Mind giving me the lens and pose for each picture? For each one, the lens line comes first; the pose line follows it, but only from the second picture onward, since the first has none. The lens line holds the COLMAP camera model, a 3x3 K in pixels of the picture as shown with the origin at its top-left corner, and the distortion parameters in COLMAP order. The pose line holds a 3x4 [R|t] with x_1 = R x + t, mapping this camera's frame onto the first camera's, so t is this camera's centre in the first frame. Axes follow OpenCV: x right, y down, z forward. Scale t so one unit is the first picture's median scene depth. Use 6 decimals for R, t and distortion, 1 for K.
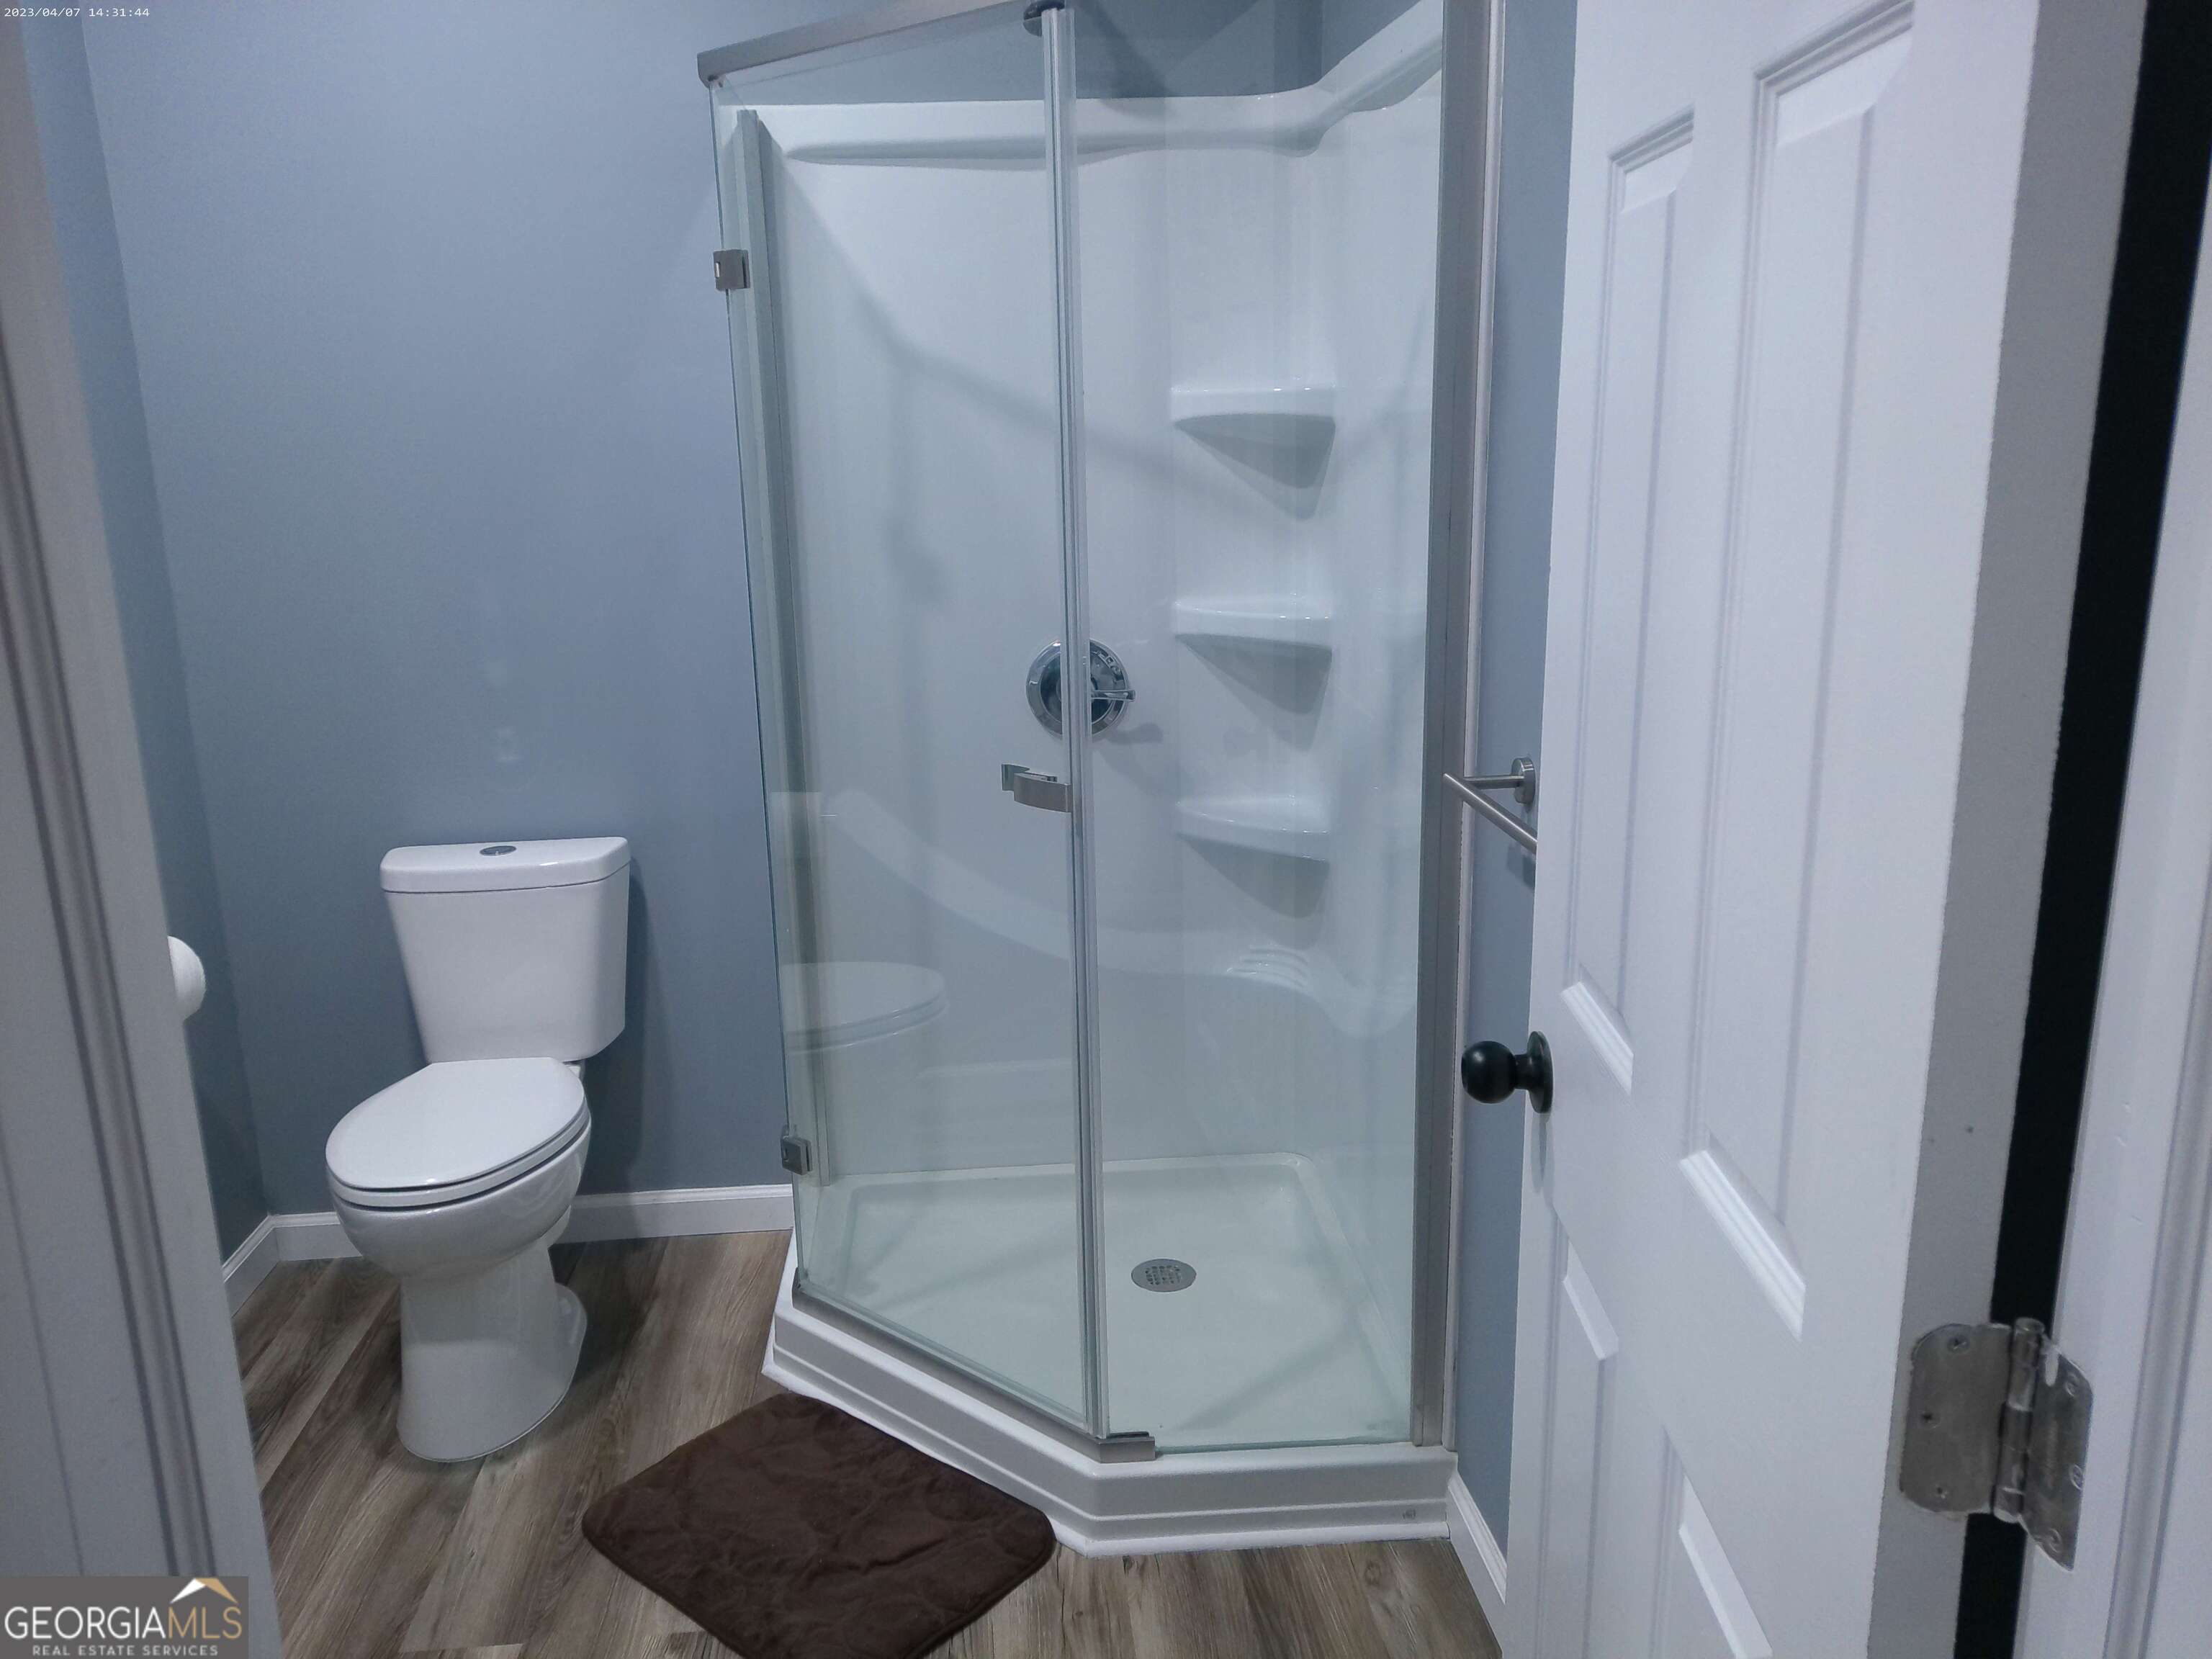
lens RADIAL K [[1661.6, 0, 1074.7], [0, 1661.6, 829.2], [0, 0, 1]] dist [0.077237, -0.094456]
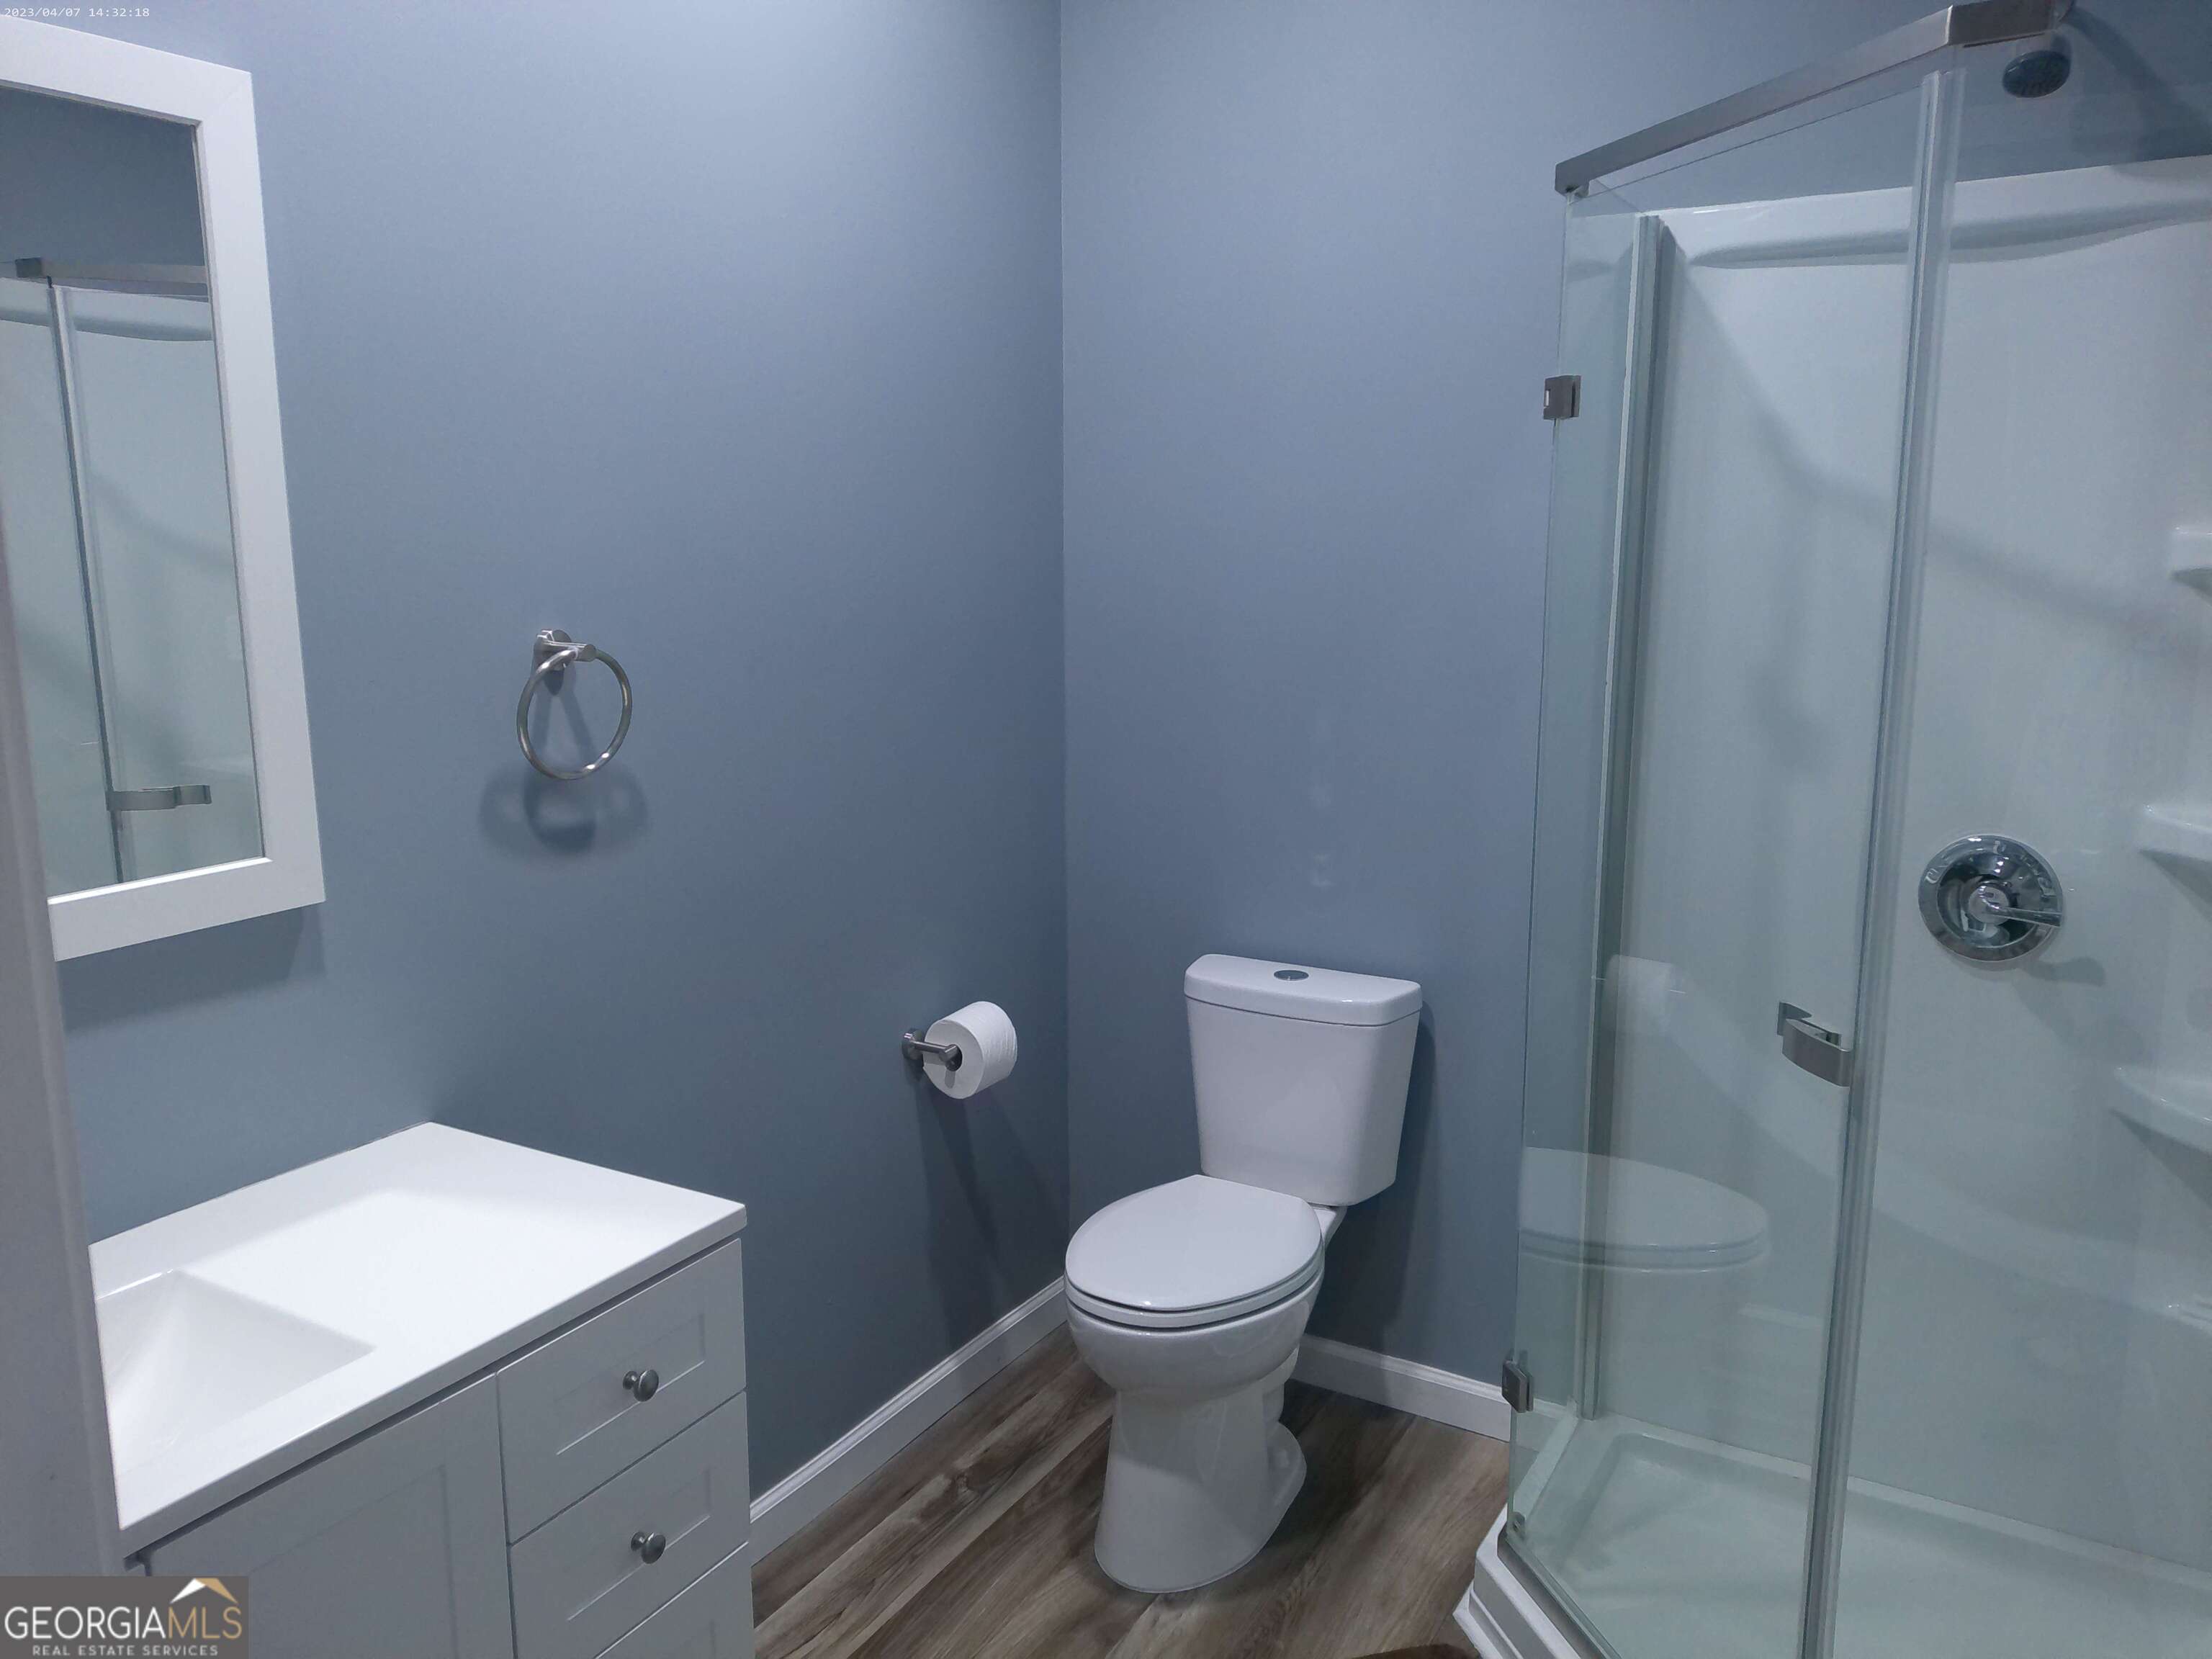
lens RADIAL K [[1661.6, 0, 1074.7], [0, 1661.6, 829.2], [0, 0, 1]] dist [0.077237, -0.094456]
pose [[0.823322, 0.125077, -0.553621, 0.088085], [-0.152784, 0.988252, -0.003943, -0.051515], [0.546624, 0.087831, 0.832759, 0.108946]]
